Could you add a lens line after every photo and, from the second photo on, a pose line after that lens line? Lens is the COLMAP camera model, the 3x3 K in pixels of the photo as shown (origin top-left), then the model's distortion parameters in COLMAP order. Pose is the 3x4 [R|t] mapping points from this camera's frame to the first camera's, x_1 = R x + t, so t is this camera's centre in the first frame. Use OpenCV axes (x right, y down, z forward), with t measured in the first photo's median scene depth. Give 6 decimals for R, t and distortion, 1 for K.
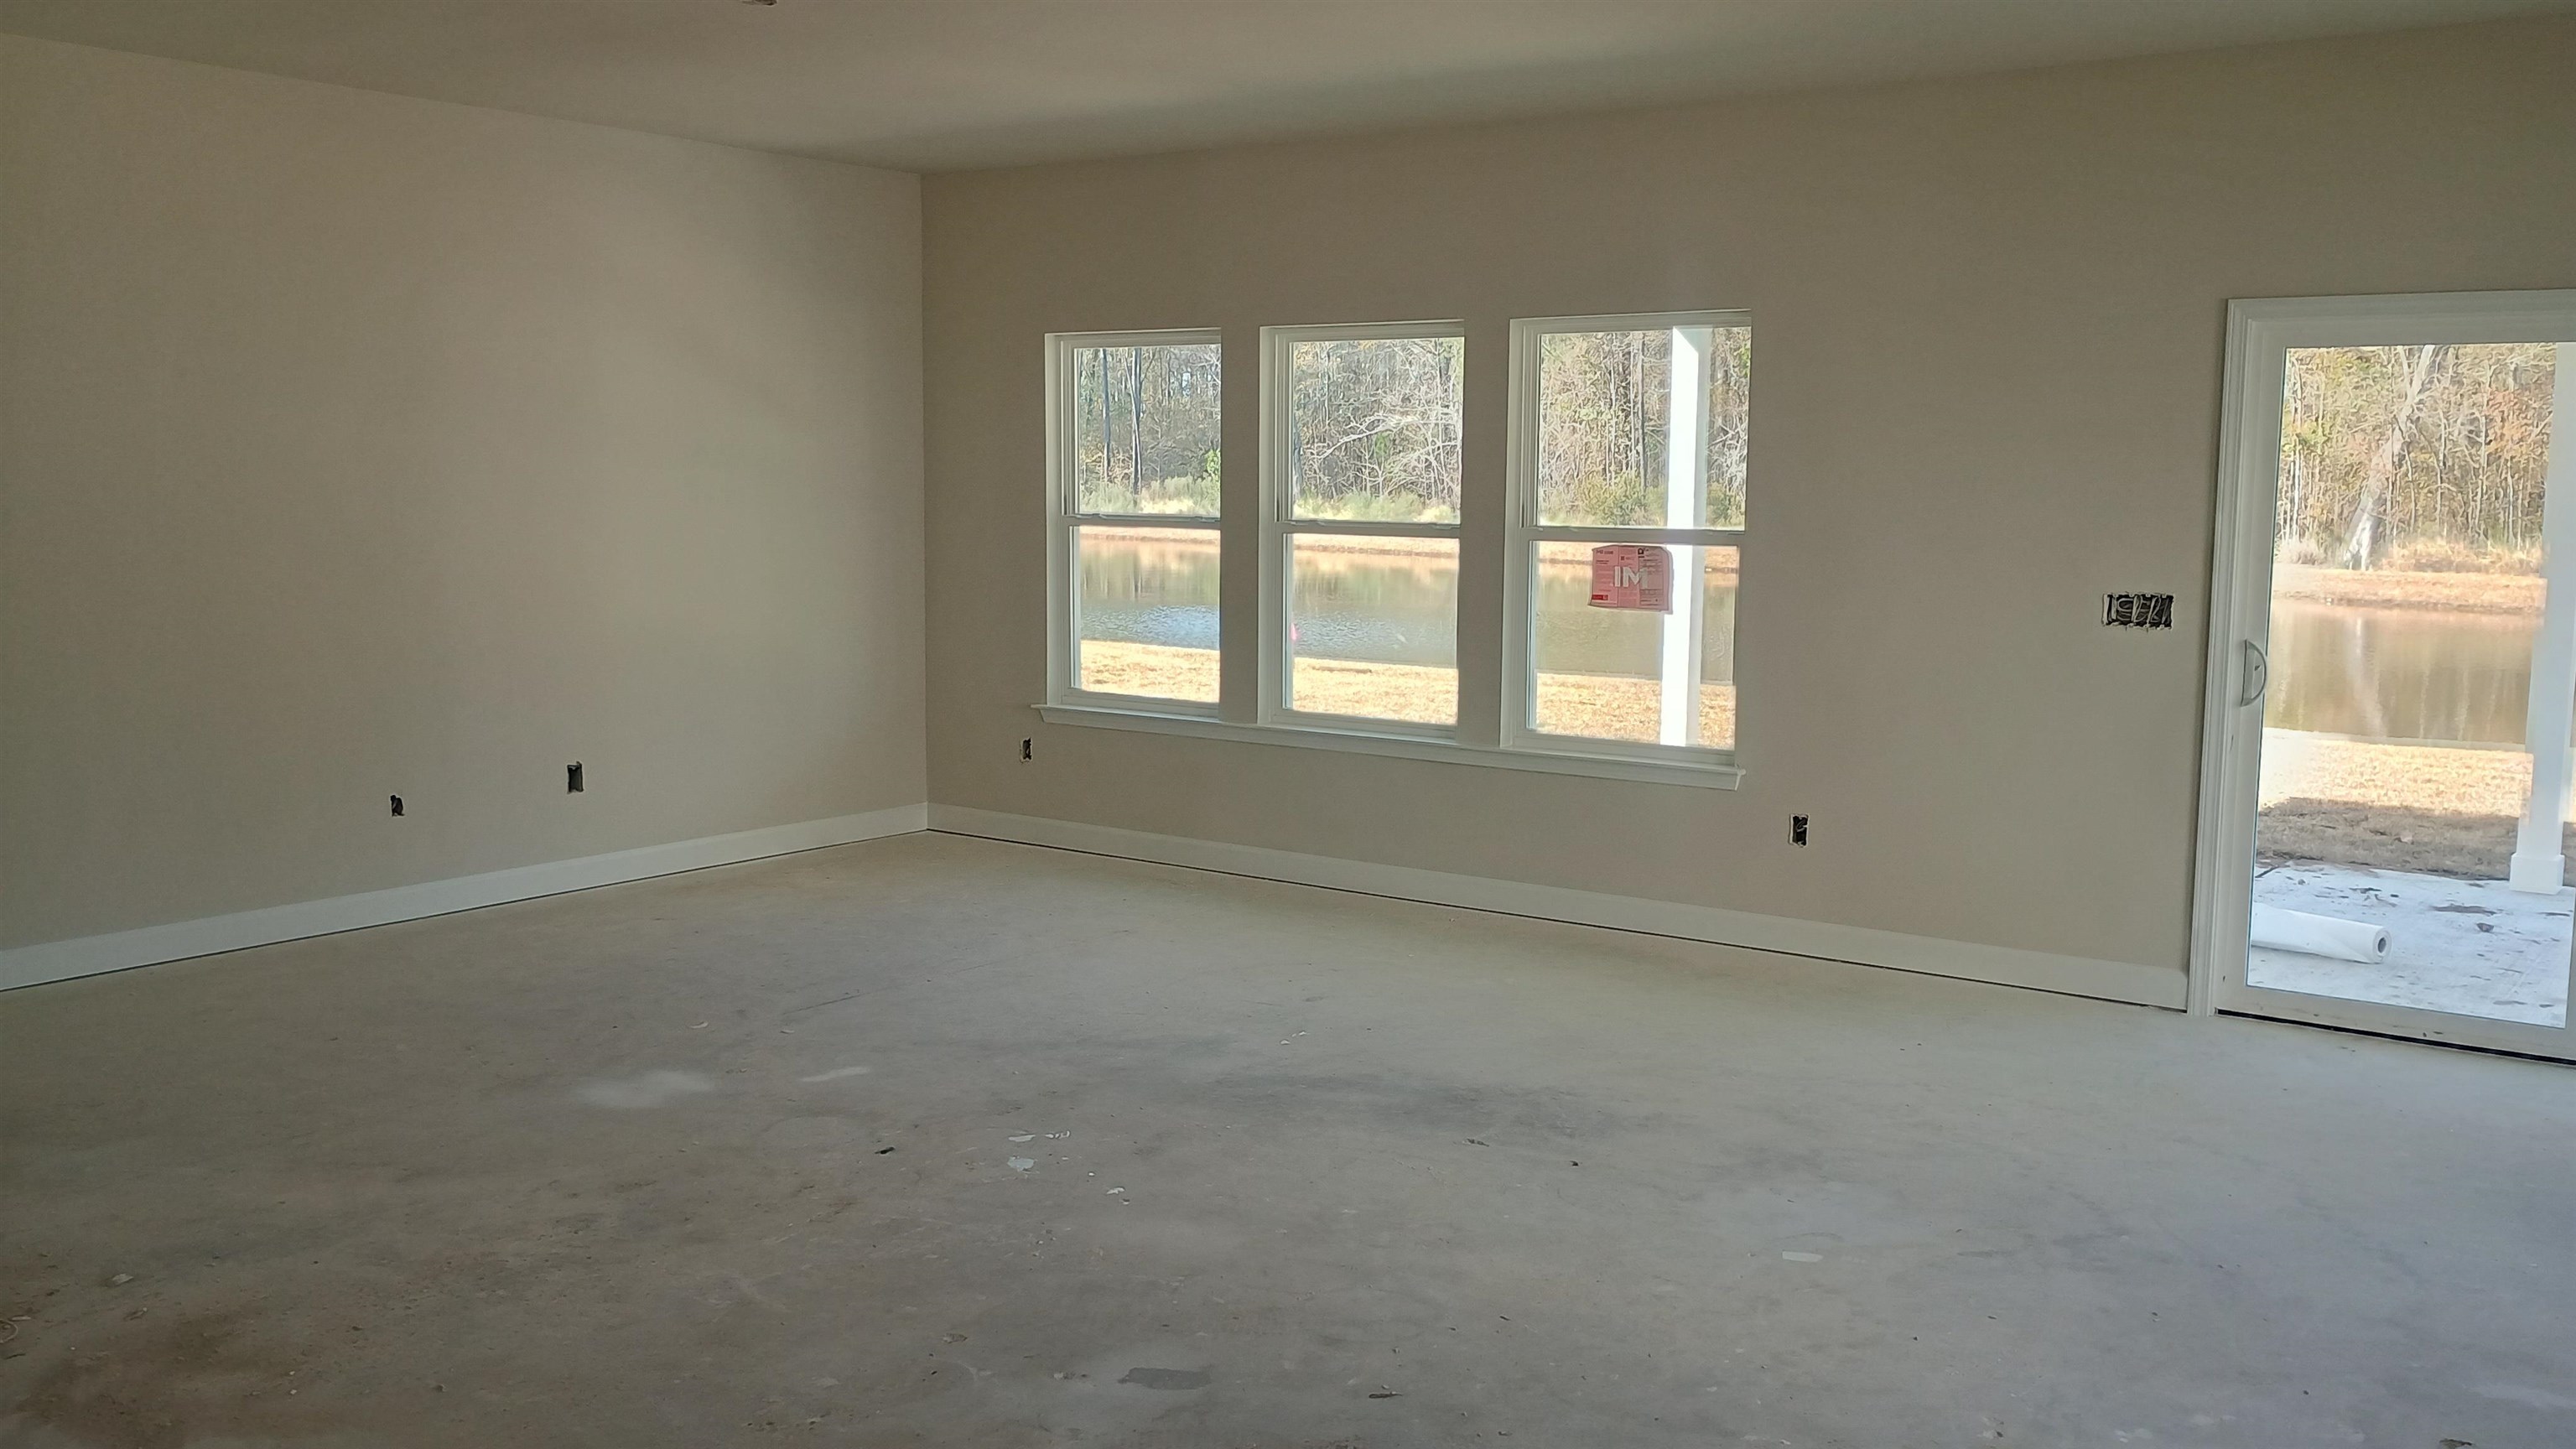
lens RADIAL K [[2206.2, 0, 1323.1], [0, 2206.2, 728.2], [0, 0, 1]] dist [0.015286, -0.002405]
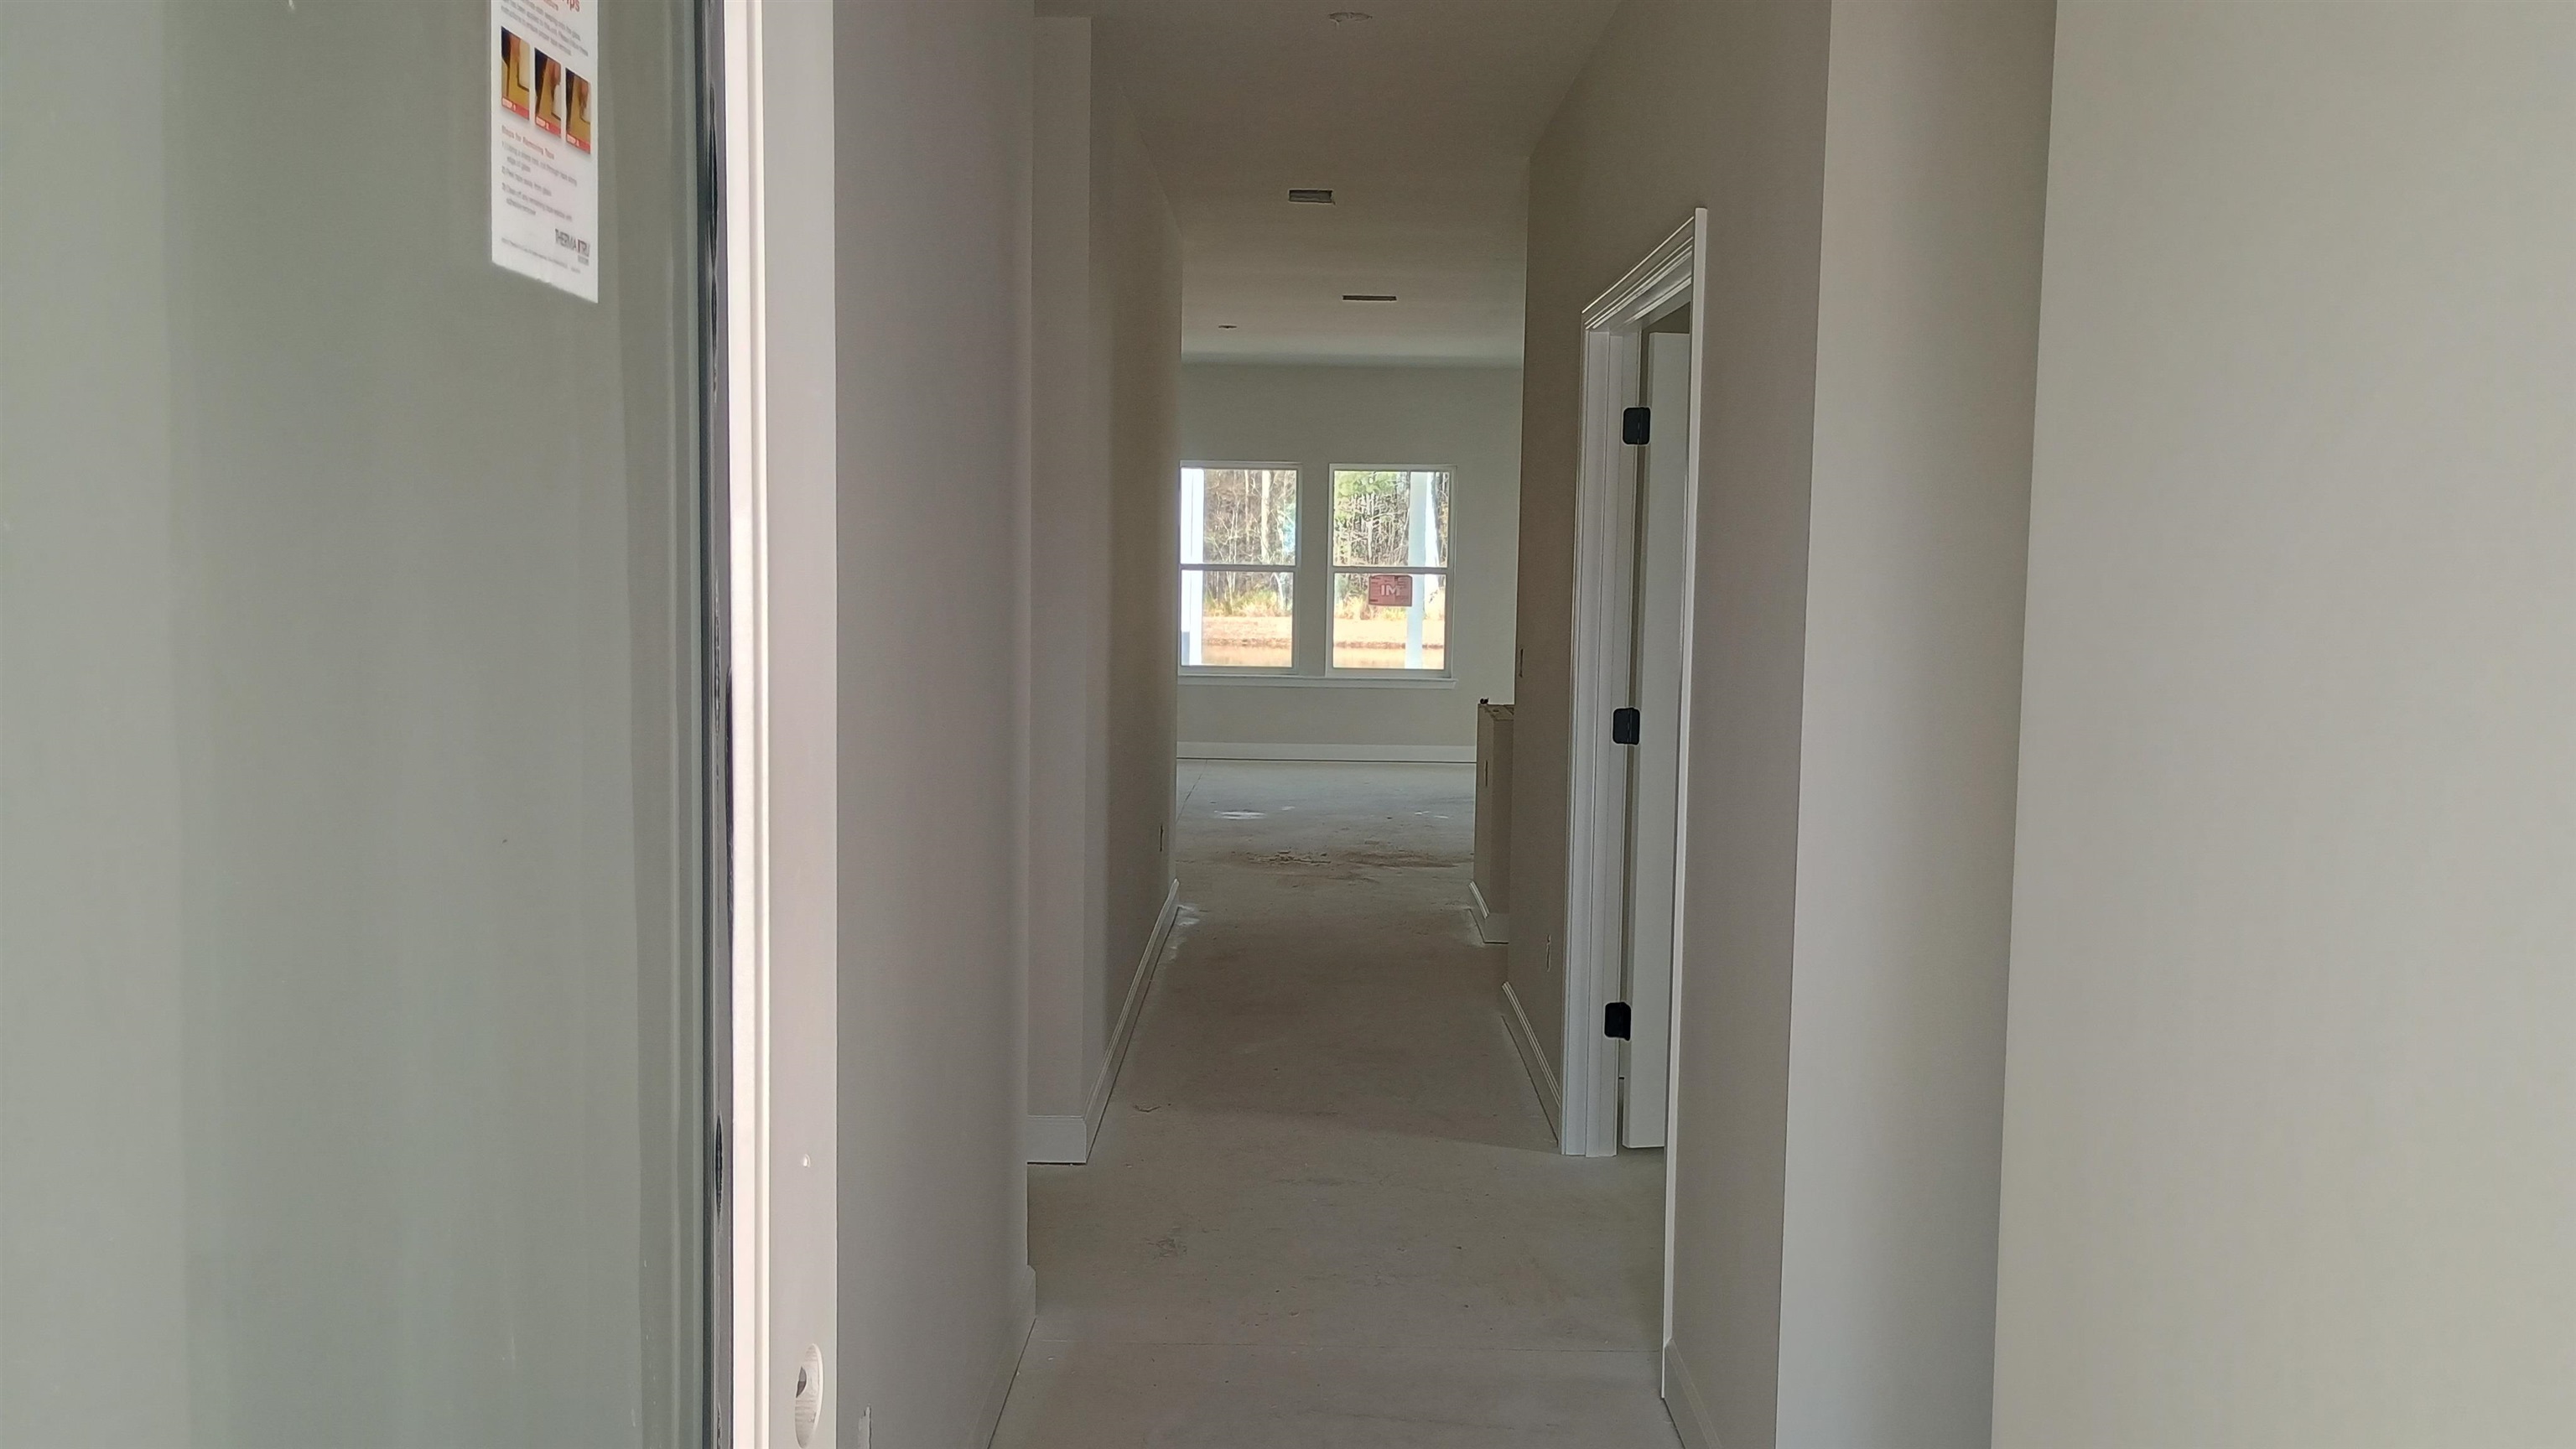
lens RADIAL K [[2178.5, 0, 1288.0], [0, 2178.5, 724.5], [0, 0, 1]] dist [0.075460, -0.001425]
pose [[0.822539, -0.040828, 0.567241, -1.323653], [0.052861, 0.998590, -0.004778, 0.074952], [-0.566247, 0.033915, 0.823538, -0.754145]]
